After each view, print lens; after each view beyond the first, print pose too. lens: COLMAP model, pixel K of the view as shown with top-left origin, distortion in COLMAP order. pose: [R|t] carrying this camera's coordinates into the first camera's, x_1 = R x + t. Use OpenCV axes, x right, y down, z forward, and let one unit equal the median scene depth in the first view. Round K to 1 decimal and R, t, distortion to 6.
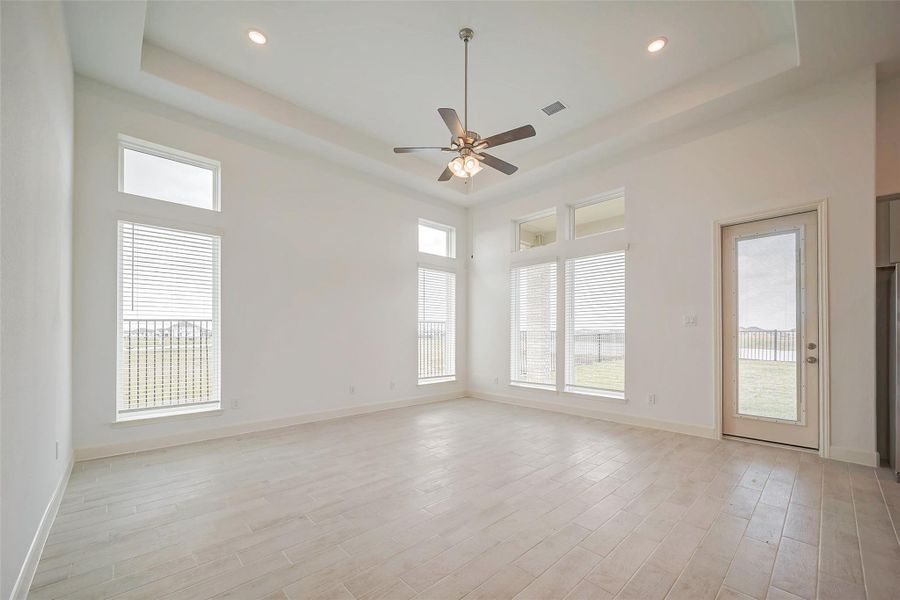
lens RADIAL K [[357.6, 0, 447.3], [0, 357.6, 334.8], [0, 0, 1]] dist [-0.003832, -0.000309]
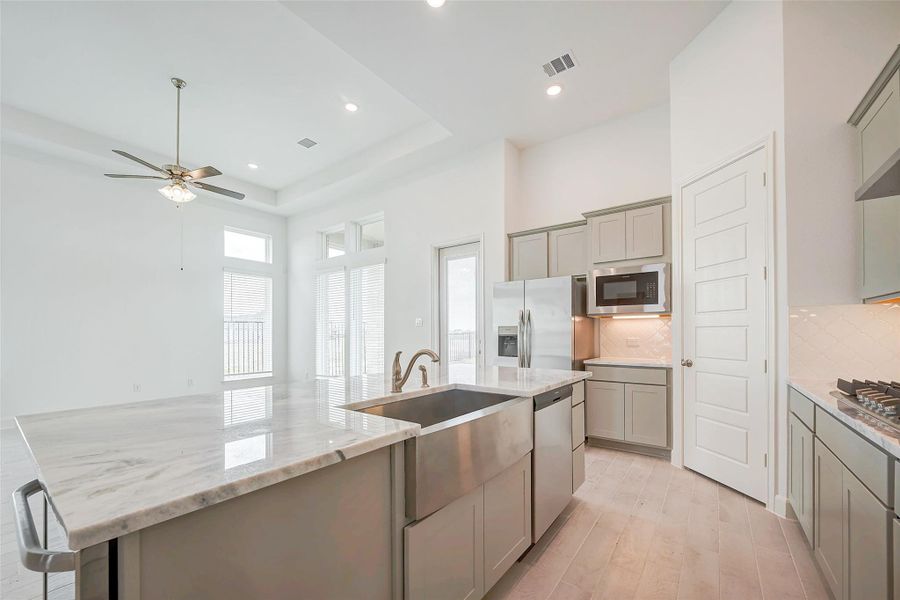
lens RADIAL K [[357.6, 0, 445.4], [0, 357.6, 331.1], [0, 0, 1]] dist [-0.003832, -0.000309]
pose [[0.981393, -0.002941, 0.191986, 0.361678], [0.004577, 0.999957, -0.008077, 0.001407], [-0.191954, 0.008806, 0.981364, -0.172507]]
